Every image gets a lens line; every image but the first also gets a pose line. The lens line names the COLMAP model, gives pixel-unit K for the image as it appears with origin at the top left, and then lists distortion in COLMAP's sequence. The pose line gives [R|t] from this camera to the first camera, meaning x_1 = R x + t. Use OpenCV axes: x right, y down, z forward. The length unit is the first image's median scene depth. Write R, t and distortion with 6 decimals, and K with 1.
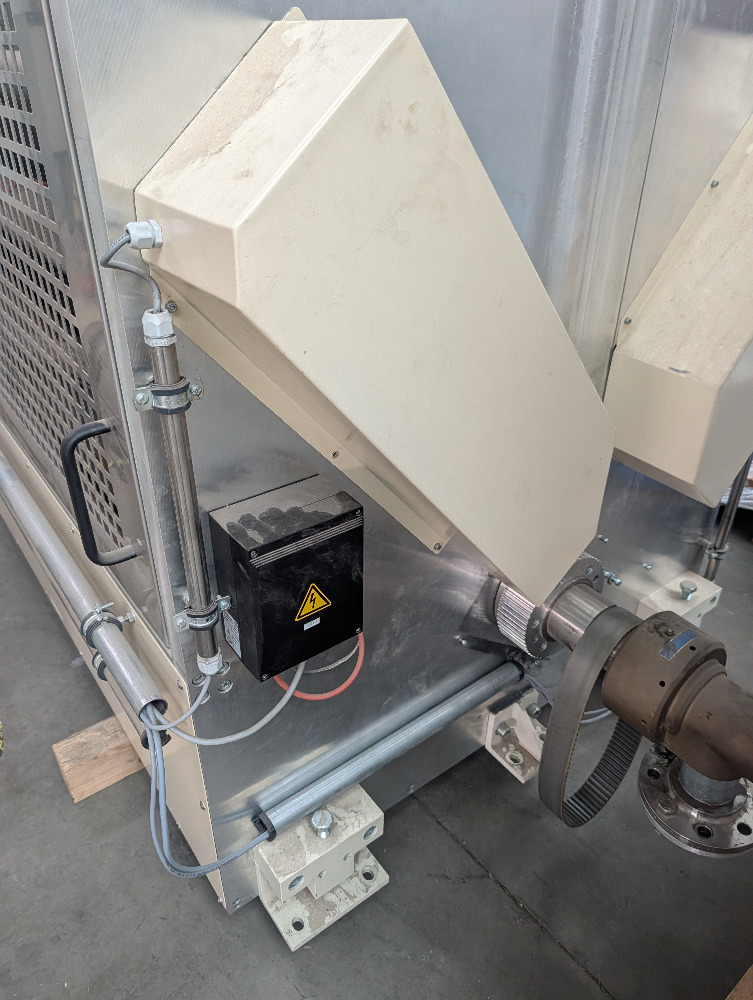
lens RADIAL K [[705.8, 0, 374.4], [0, 705.8, 484.3], [0, 0, 1]] dist [-0.006083, -0.004212]
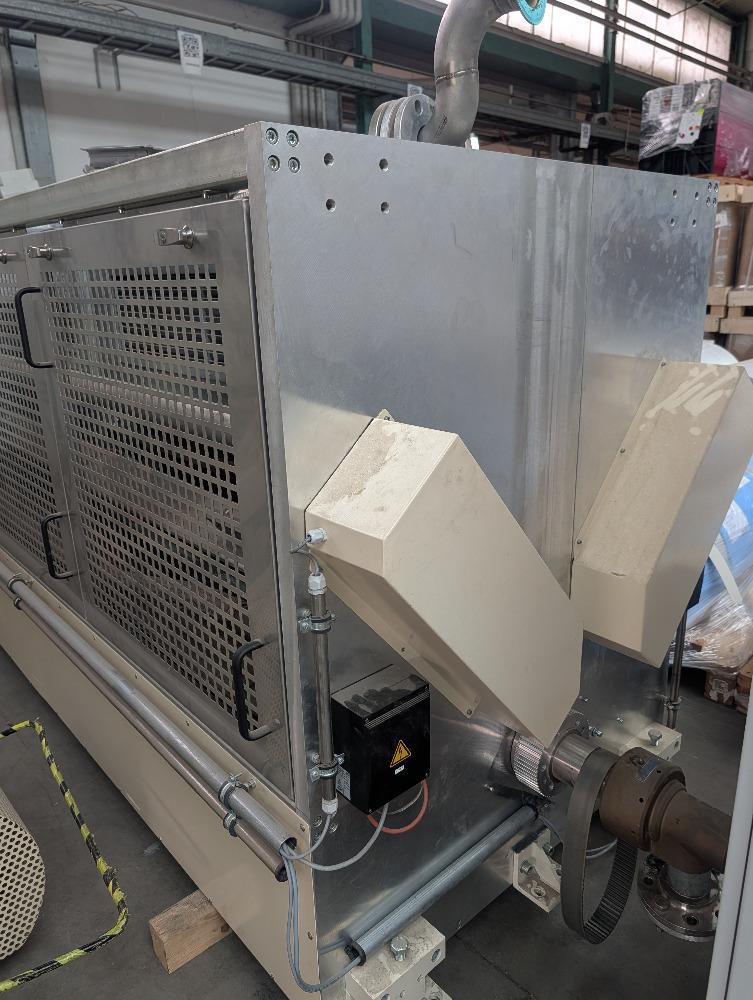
lens RADIAL K [[709.0, 0, 376.5], [0, 709.0, 500.0], [0, 0, 1]] dist [-0.000912, -0.003811]
pose [[0.995940, -0.061548, 0.065699, -0.151539], [0.075388, 0.969074, -0.234973, -0.001530], [-0.049205, 0.238972, 0.969779, -0.427581]]
